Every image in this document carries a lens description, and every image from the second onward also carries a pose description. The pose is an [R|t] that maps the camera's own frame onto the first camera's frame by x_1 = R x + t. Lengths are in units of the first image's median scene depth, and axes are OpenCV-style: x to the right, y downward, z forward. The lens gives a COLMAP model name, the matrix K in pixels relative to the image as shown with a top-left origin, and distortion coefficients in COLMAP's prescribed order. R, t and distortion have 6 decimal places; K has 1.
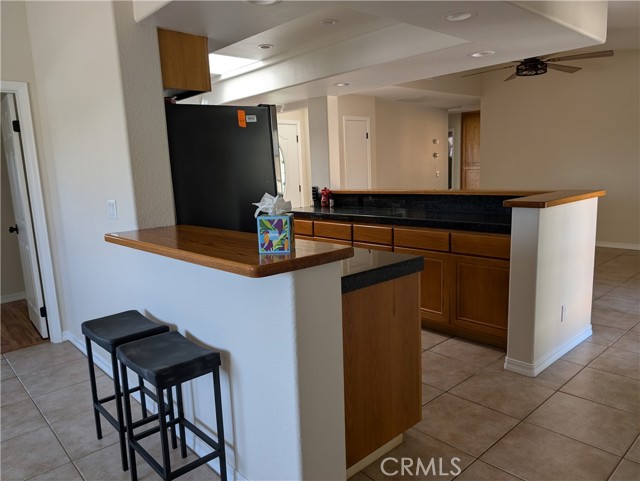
lens RADIAL K [[463.2, 0, 320.0], [0, 463.2, 240.5], [0, 0, 1]] dist [0.012540, -0.006930]
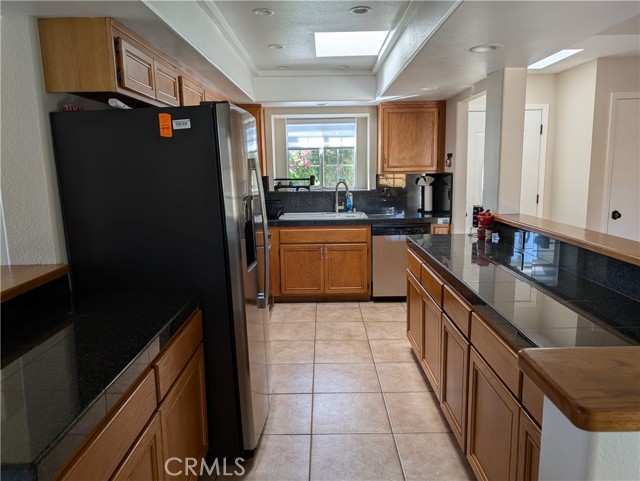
lens RADIAL K [[459.2, 0, 320.0], [0, 459.2, 240.5], [0, 0, 1]] dist [0.013163, -0.004664]
pose [[0.730451, 0.140245, -0.668411, 0.156550], [-0.117974, 0.989887, 0.078773, -0.053354], [0.672699, 0.021315, 0.739609, 0.199906]]
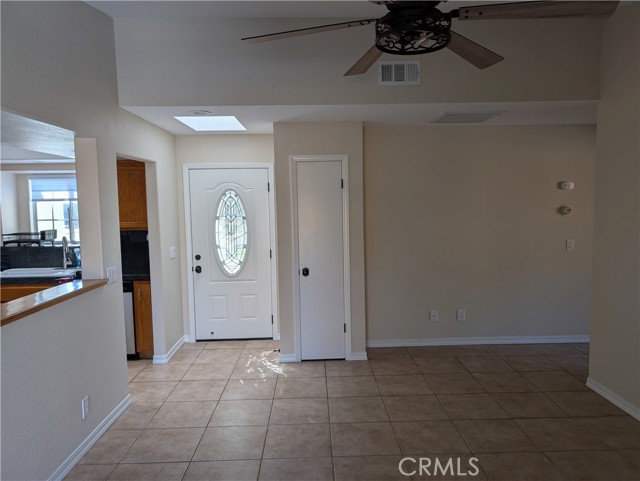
lens RADIAL K [[459.2, 0, 320.0], [0, 459.2, 240.5], [0, 0, 1]] dist [0.013163, -0.004664]
pose [[0.752324, 0.084167, -0.653395, 0.390850], [-0.116194, 0.993209, -0.005845, -0.112269], [0.648466, 0.080318, 0.756995, 0.407206]]
